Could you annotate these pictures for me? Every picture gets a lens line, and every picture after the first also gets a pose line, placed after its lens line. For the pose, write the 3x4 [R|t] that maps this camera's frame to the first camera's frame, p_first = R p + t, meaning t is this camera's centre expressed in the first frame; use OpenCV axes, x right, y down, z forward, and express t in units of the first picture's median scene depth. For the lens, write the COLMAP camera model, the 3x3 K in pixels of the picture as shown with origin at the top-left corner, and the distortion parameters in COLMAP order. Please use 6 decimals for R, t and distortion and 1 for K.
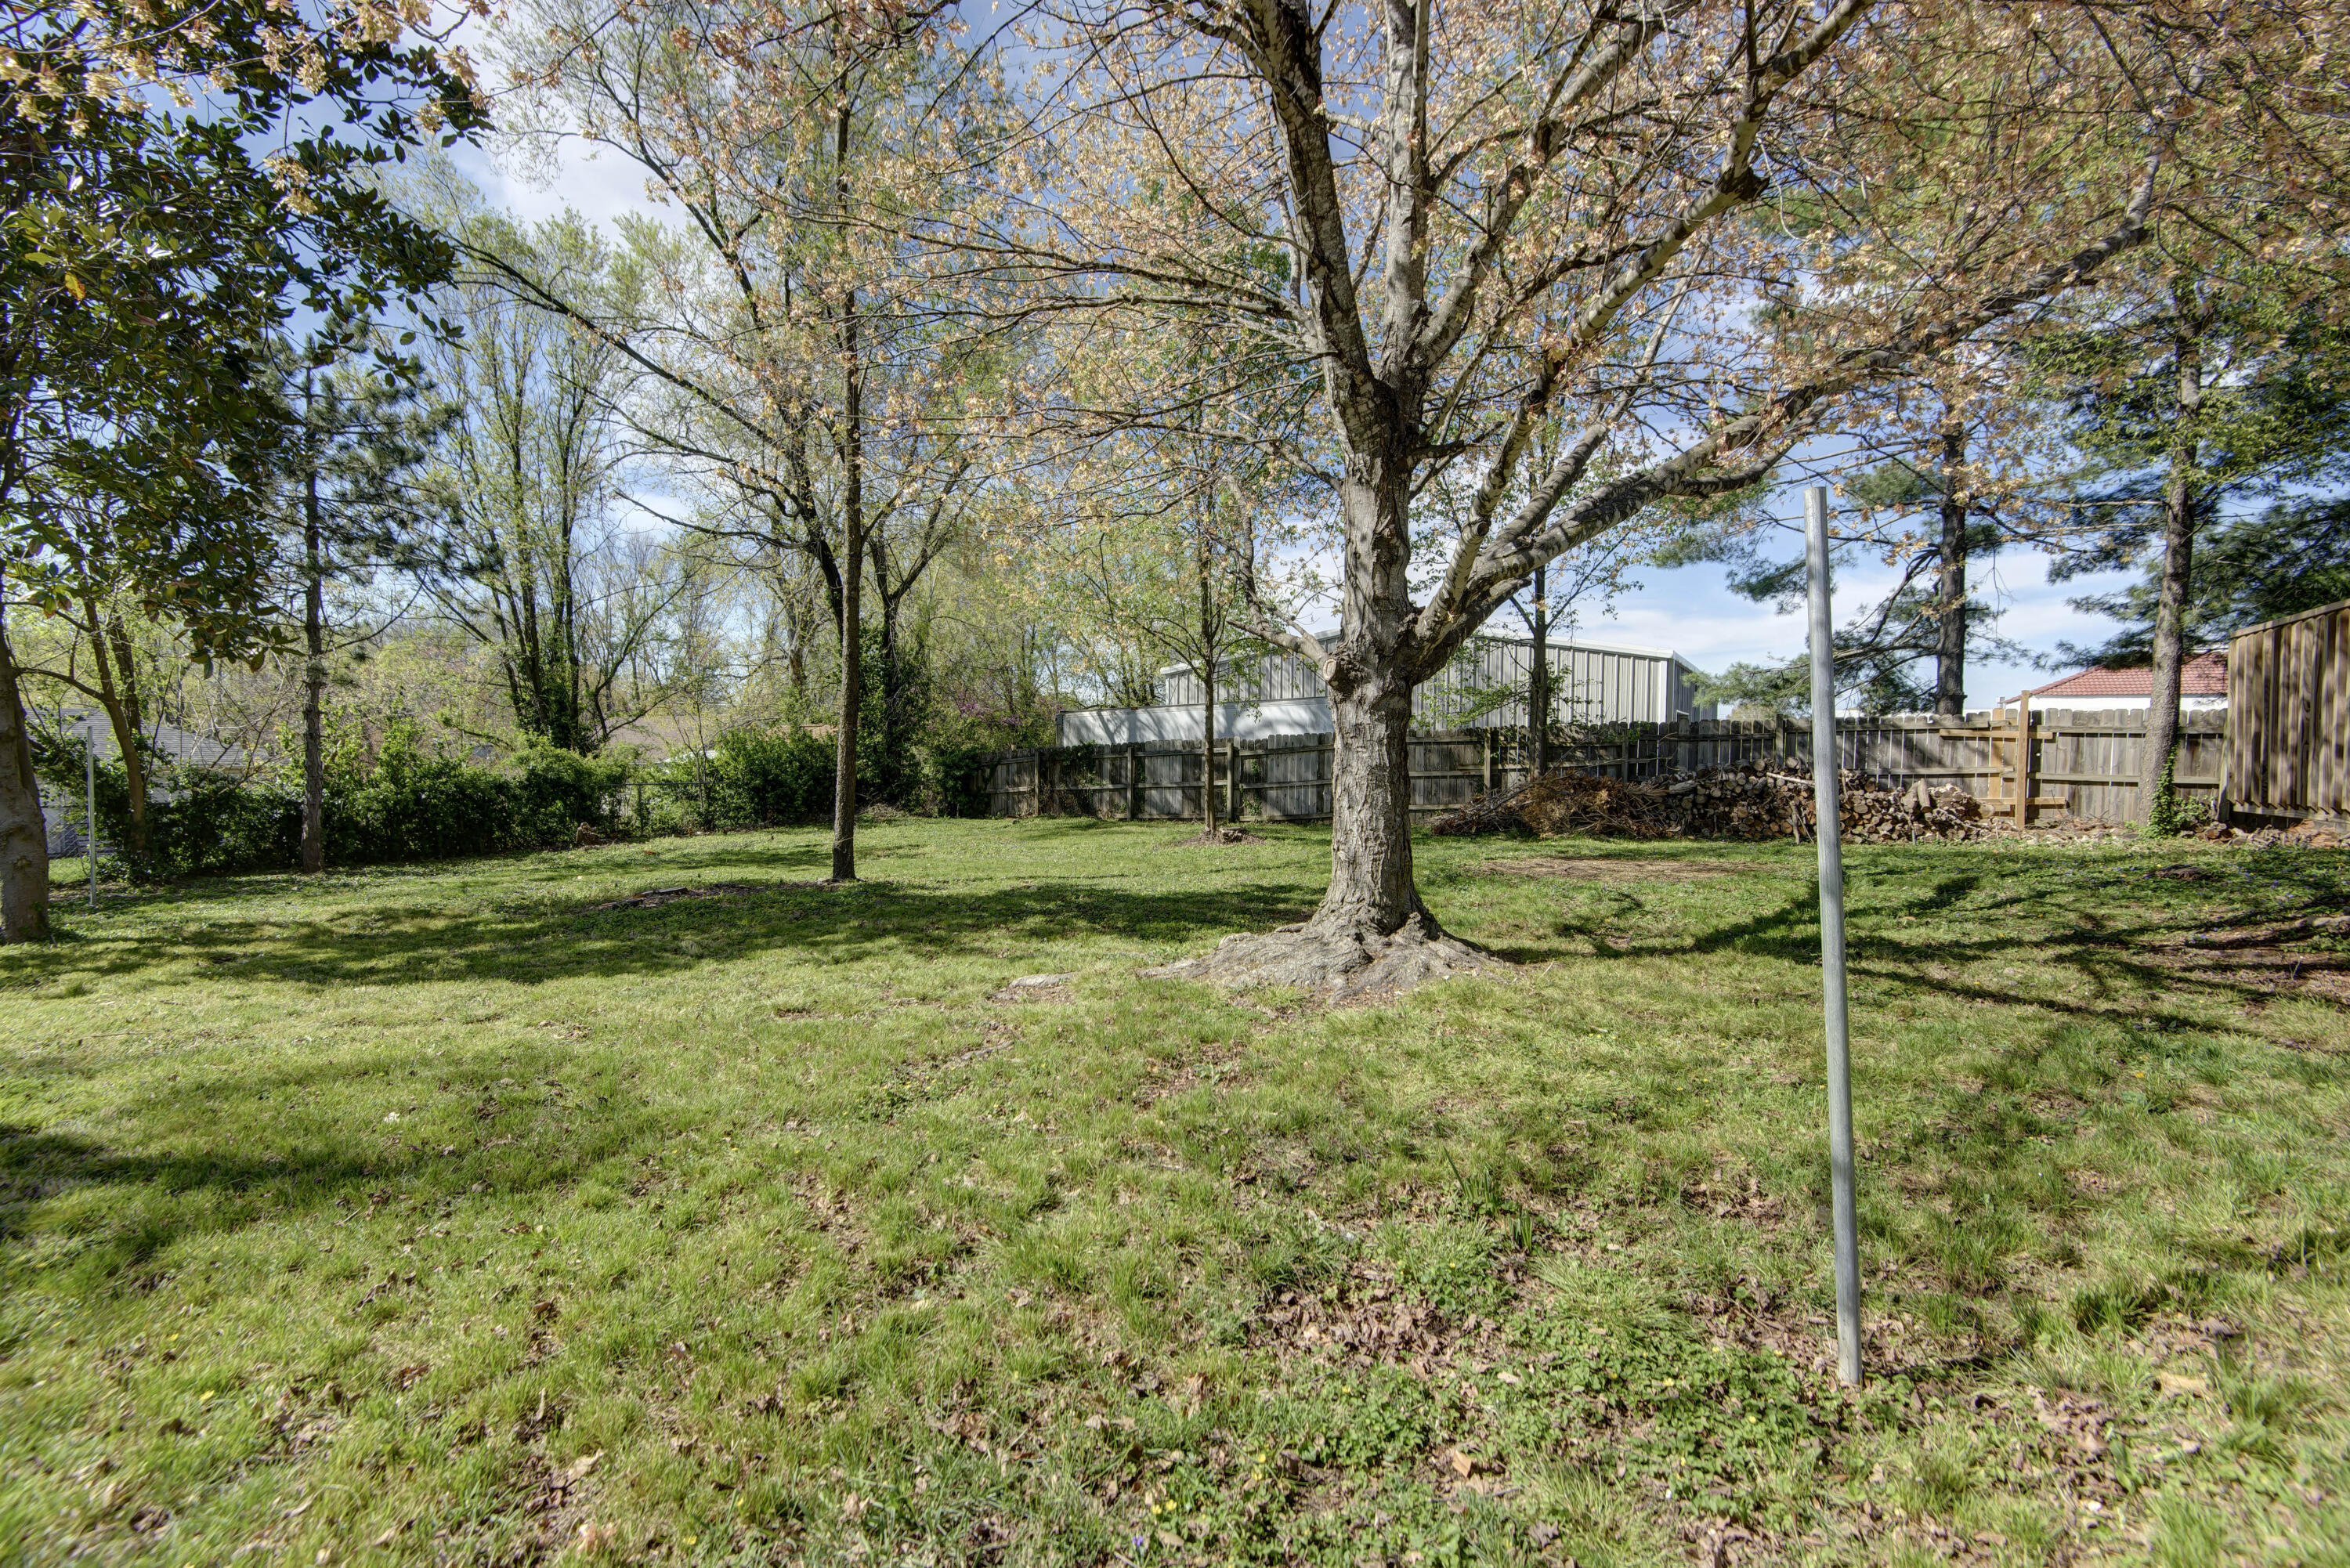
lens RADIAL K [[1041.3, 0, 1161.2], [0, 1041.3, 779.1], [0, 0, 1]] dist [0.001404, -0.002206]
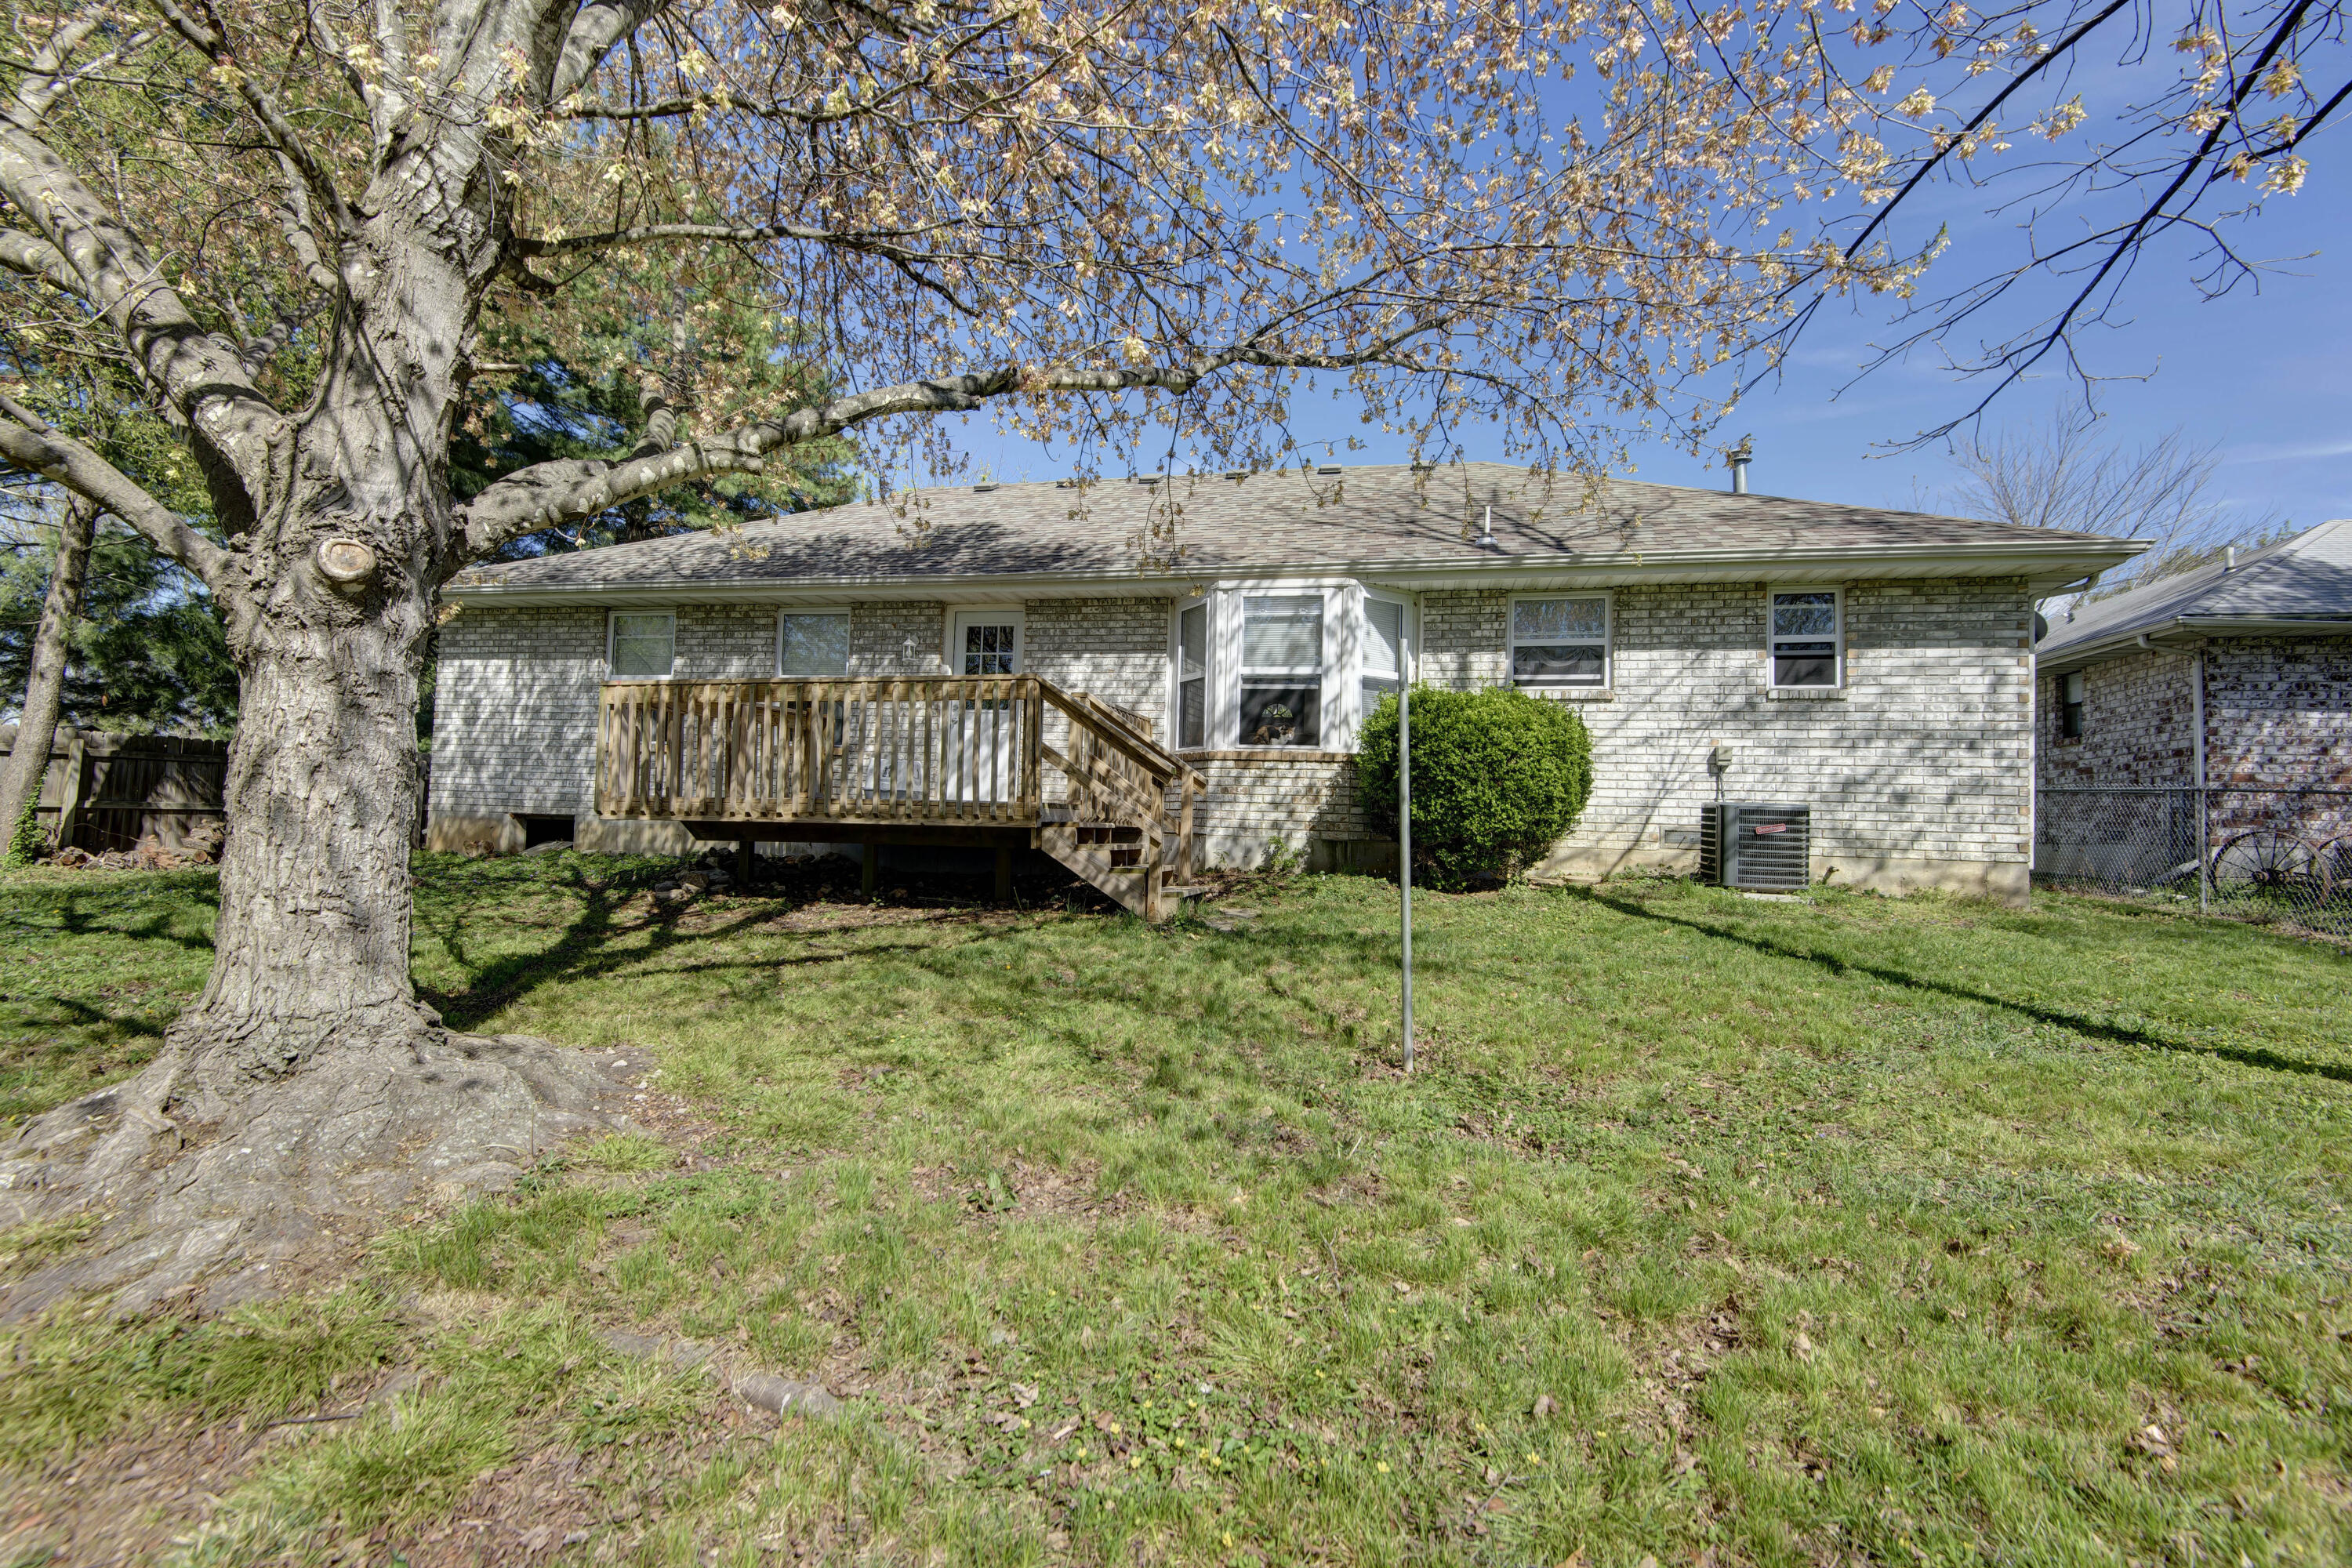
lens RADIAL K [[1042.3, 0, 1164.5], [0, 1042.3, 783.0], [0, 0, 1]] dist [0.001404, -0.002206]
pose [[-0.336647, 0.021746, 0.941380, -0.202443], [0.006295, 0.999763, -0.020844, 0.008419], [-0.941610, -0.001091, -0.336704, 0.352627]]
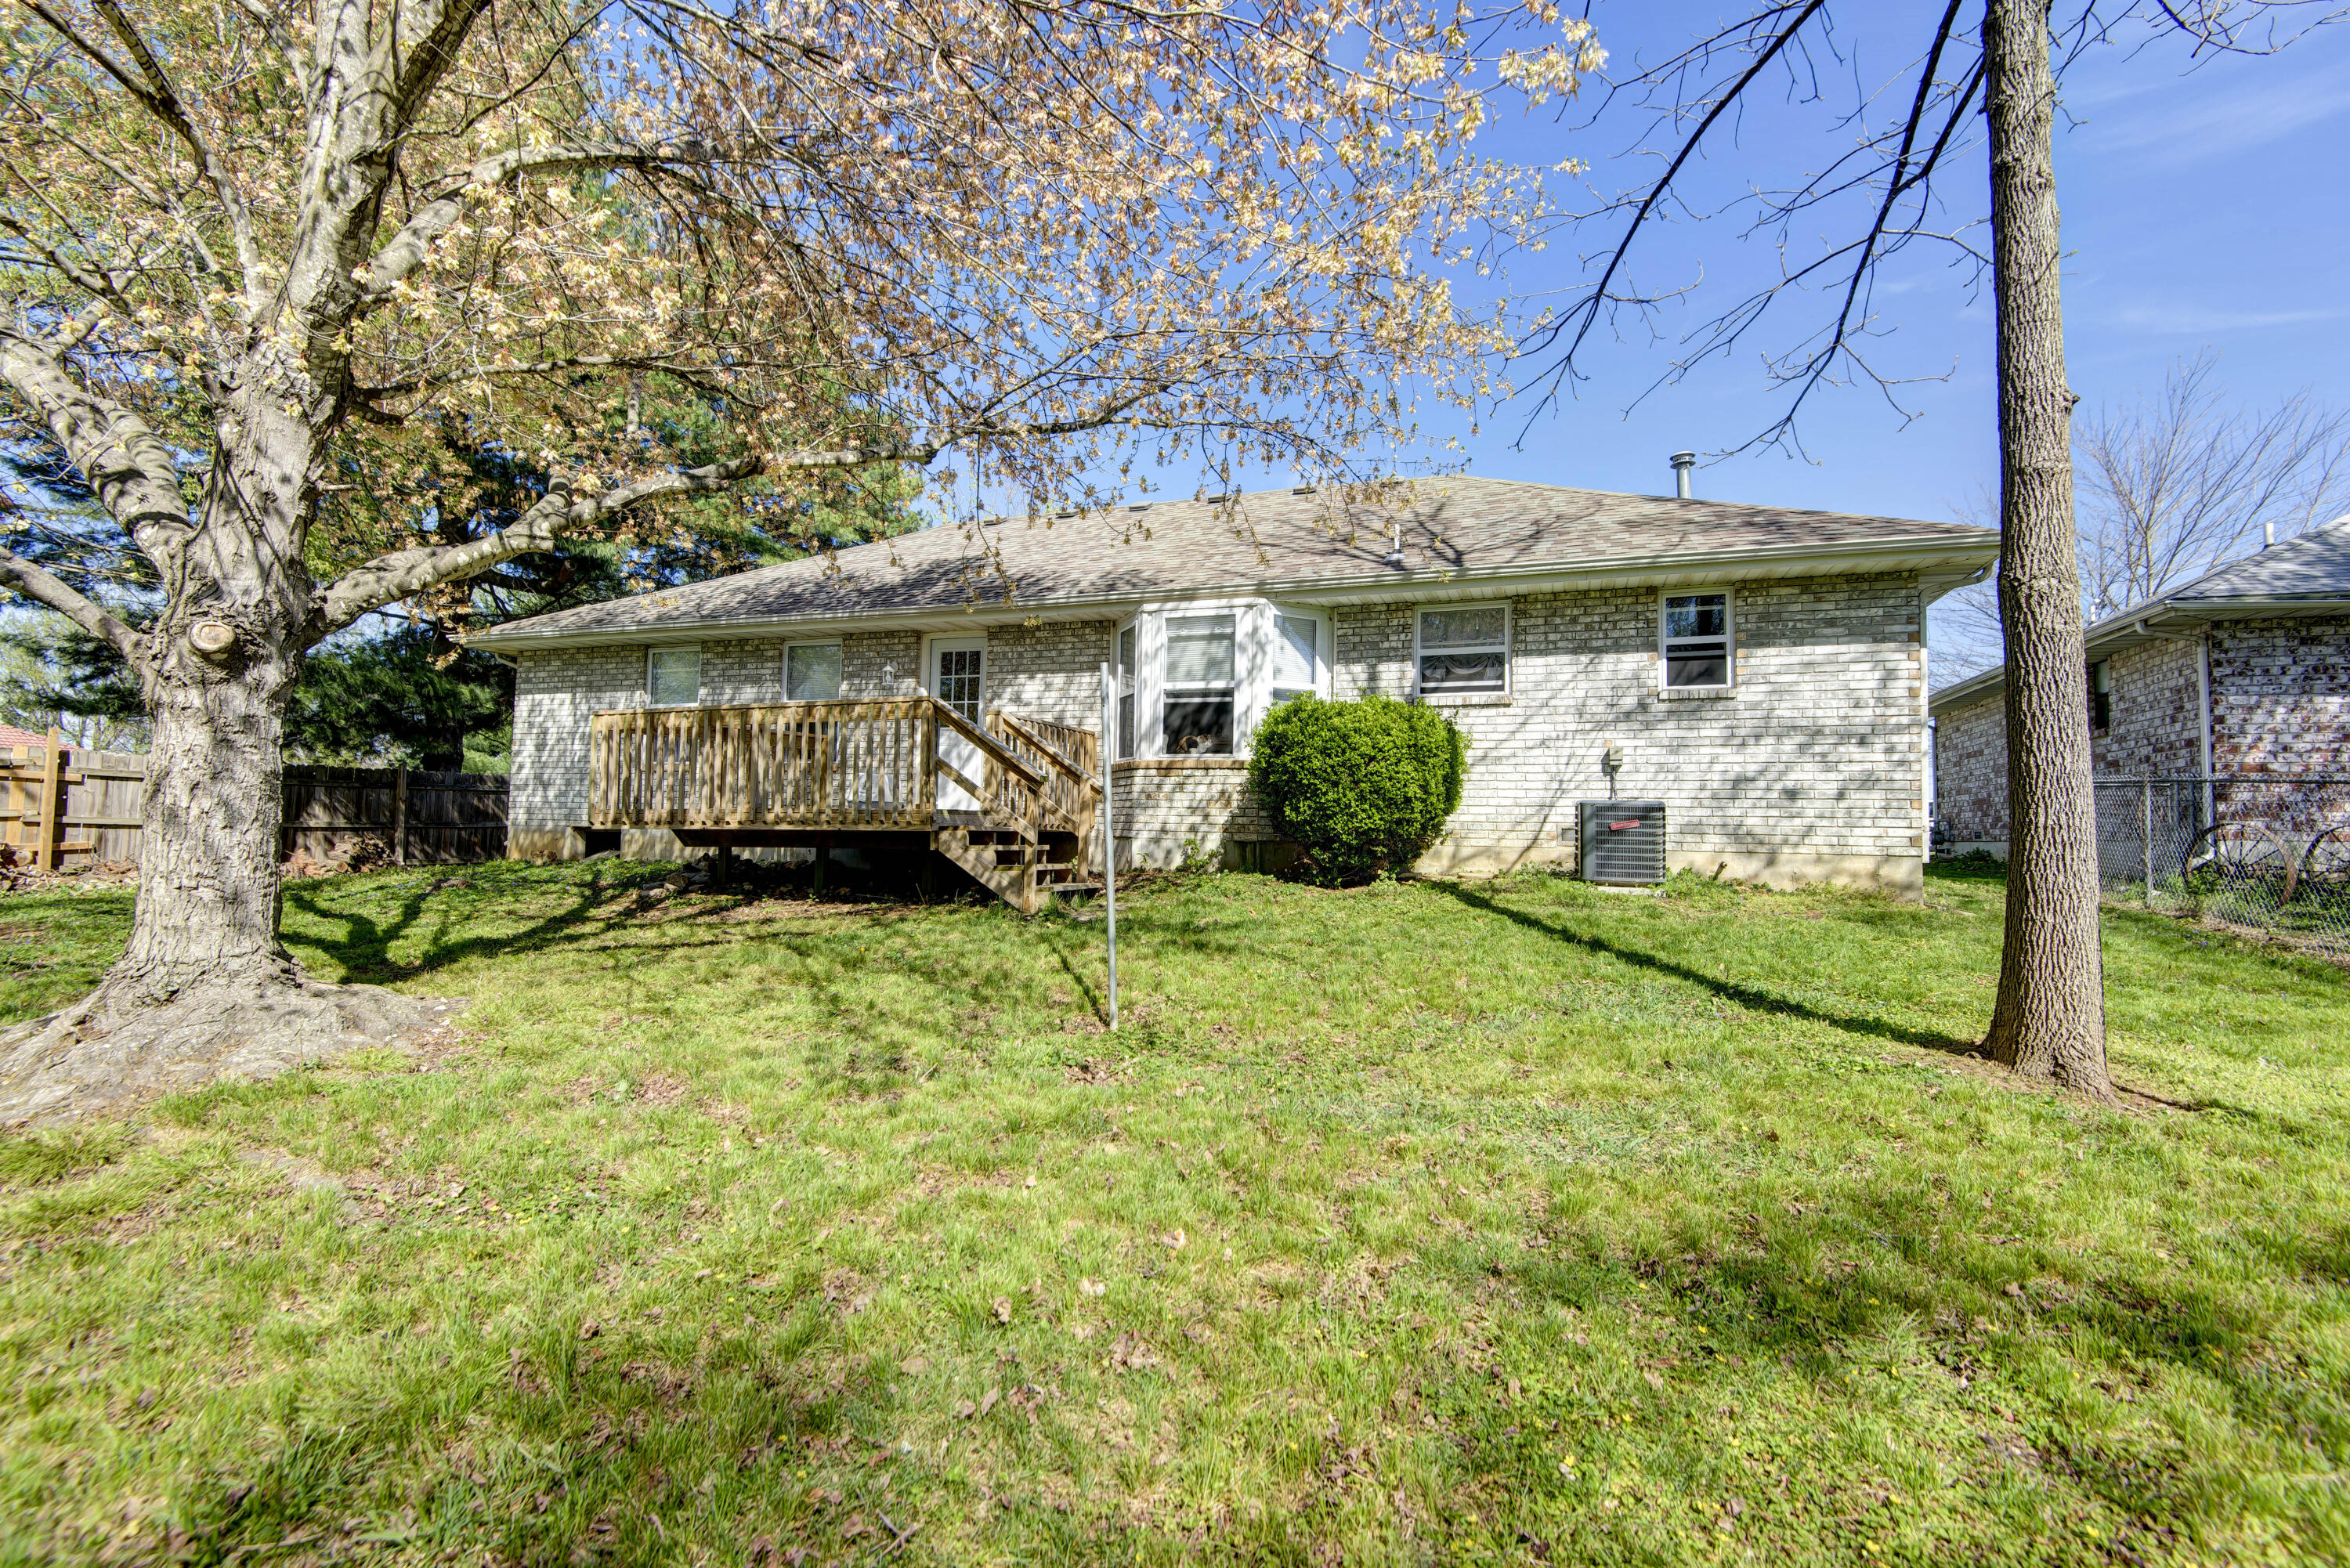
lens RADIAL K [[1041.3, 0, 1170.3], [0, 1041.3, 784.7], [0, 0, 1]] dist [0.001404, -0.002206]
pose [[-0.216810, 0.035230, 0.975578, -0.302681], [0.018877, 0.999313, -0.031892, 0.014851], [-0.976031, 0.011501, -0.217326, 0.226871]]
